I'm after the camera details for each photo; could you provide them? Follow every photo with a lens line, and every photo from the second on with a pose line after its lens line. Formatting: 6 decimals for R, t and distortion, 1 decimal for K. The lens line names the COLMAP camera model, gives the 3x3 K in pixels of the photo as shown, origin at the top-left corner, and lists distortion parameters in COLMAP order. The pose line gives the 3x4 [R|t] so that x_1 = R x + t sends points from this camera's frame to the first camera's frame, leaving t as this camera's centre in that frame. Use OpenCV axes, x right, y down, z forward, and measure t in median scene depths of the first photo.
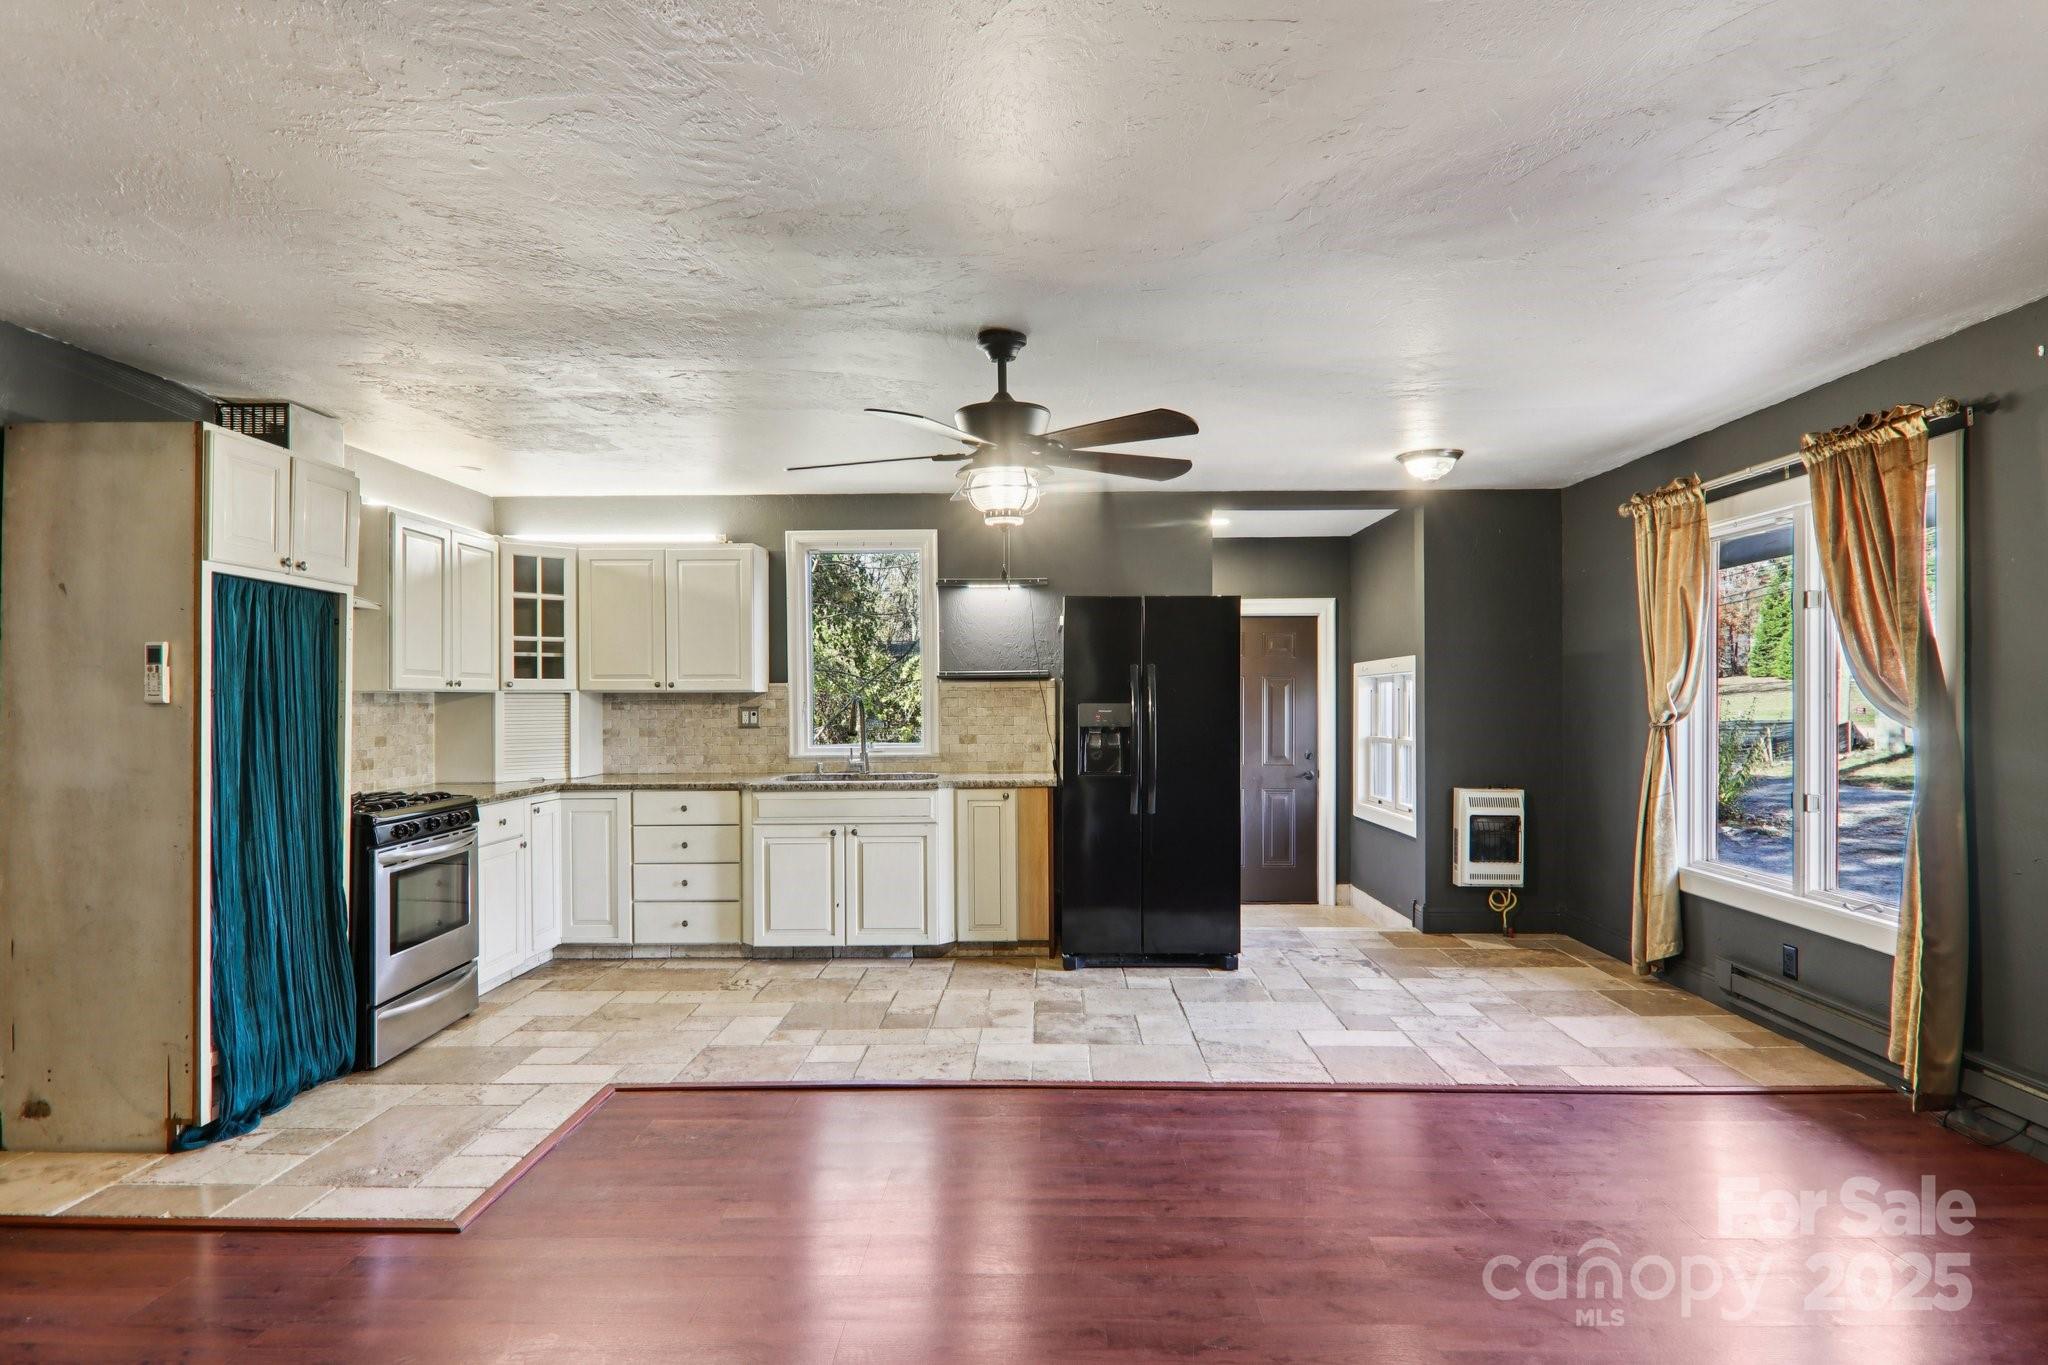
lens RADIAL K [[1114.0, 0, 1024.0], [0, 1114.0, 682.5], [0, 0, 1]] dist [-0.003274, -0.015866]
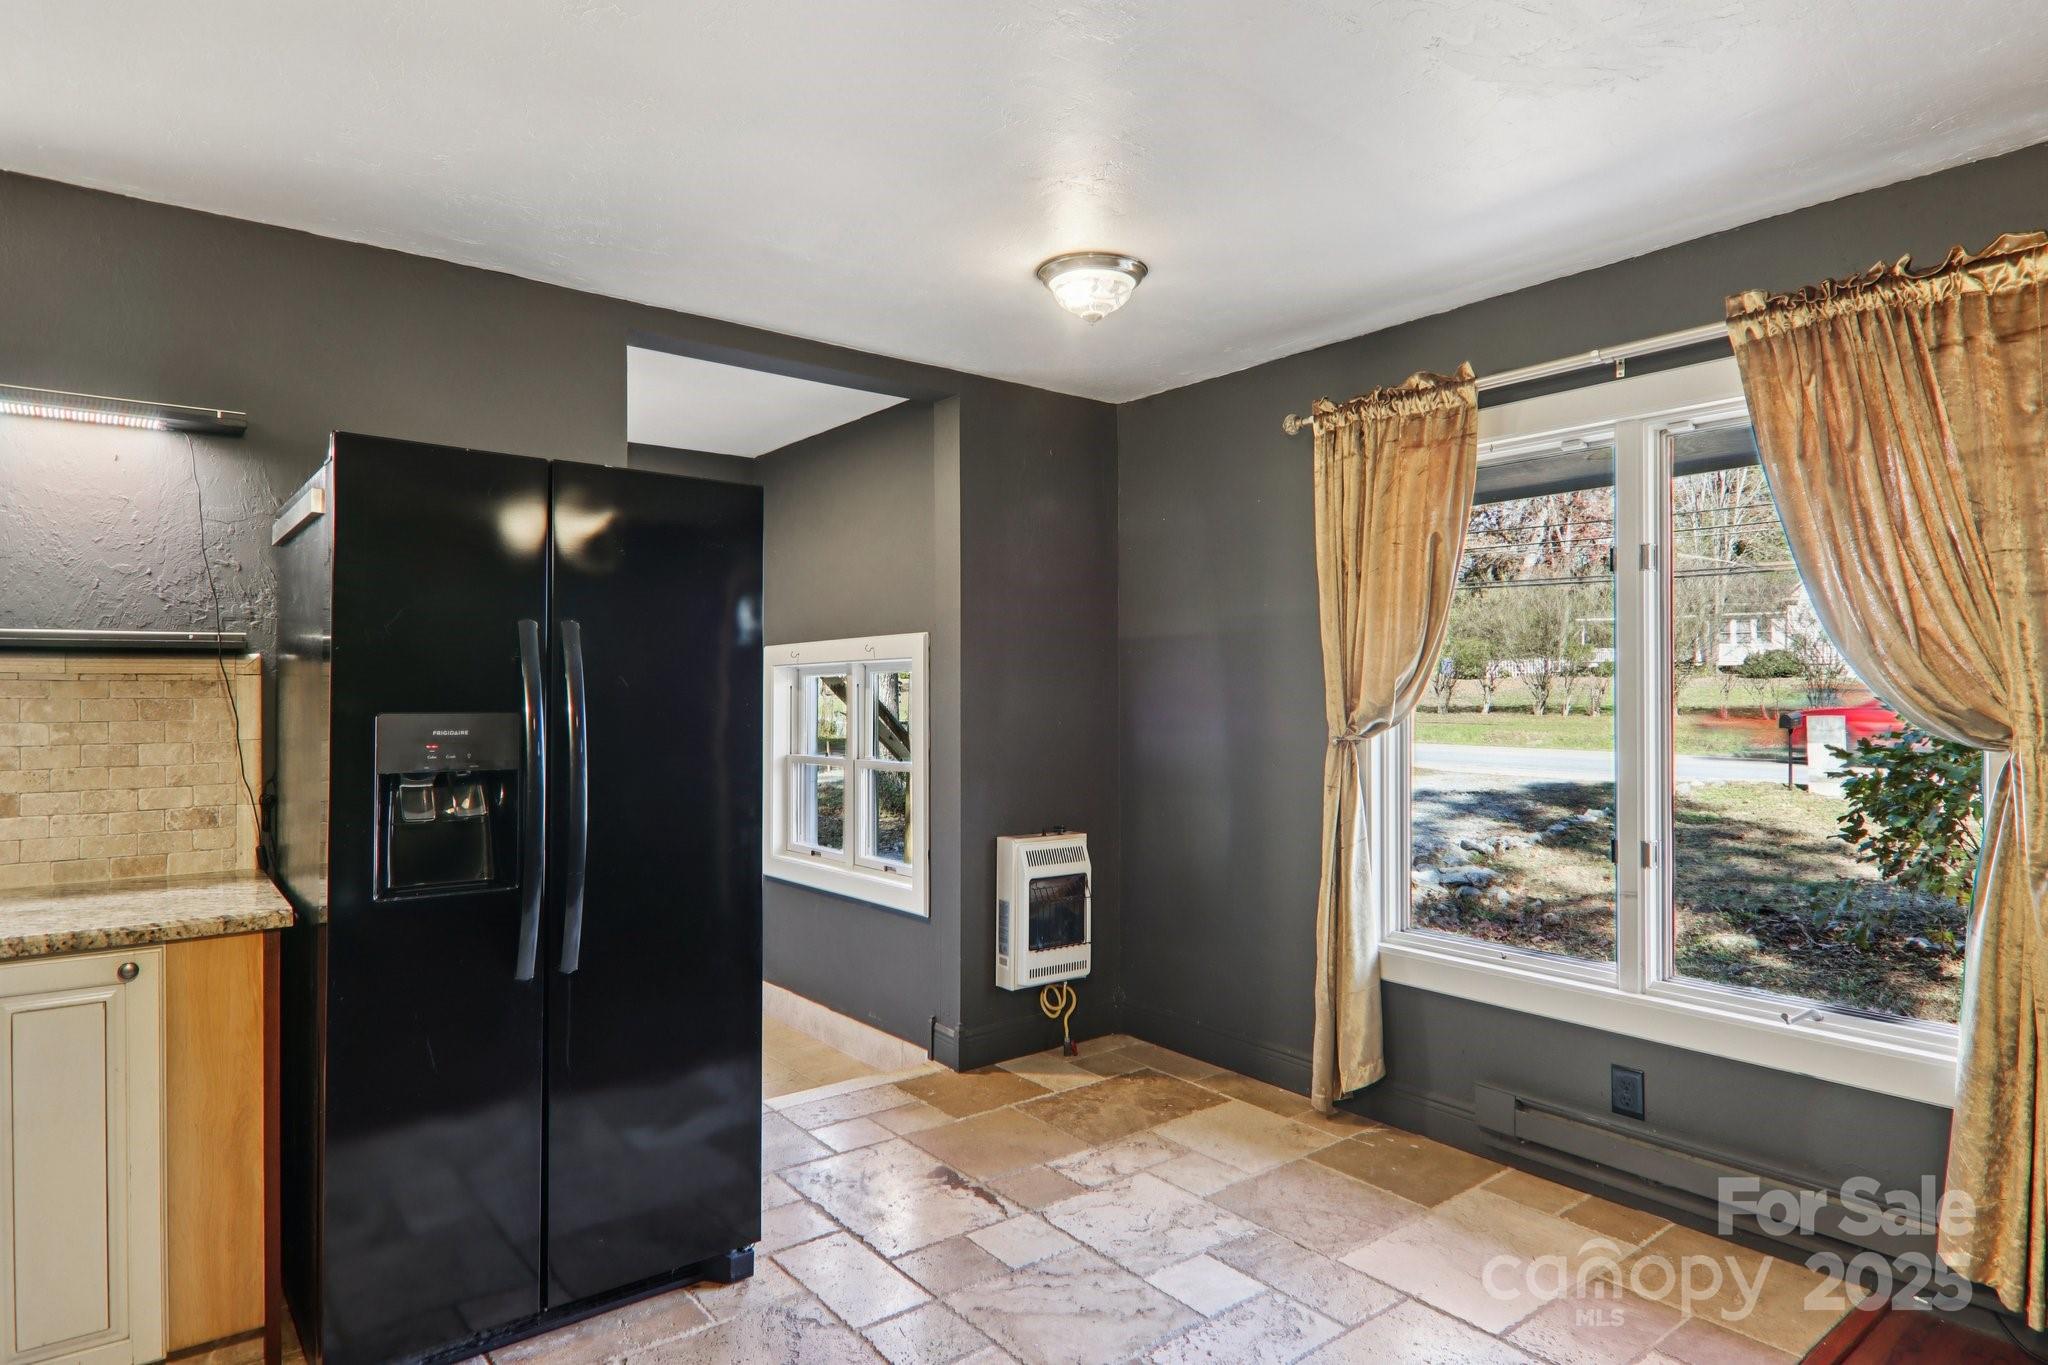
lens RADIAL K [[1144.3, 0, 1024.0], [0, 1144.3, 682.5], [0, 0, 1]] dist [0.001197, -0.001801]
pose [[0.772660, 0.008752, 0.634760, -0.028200], [-0.010056, 0.999948, -0.001547, 0.005936], [-0.634741, -0.005188, 0.772708, 0.530378]]
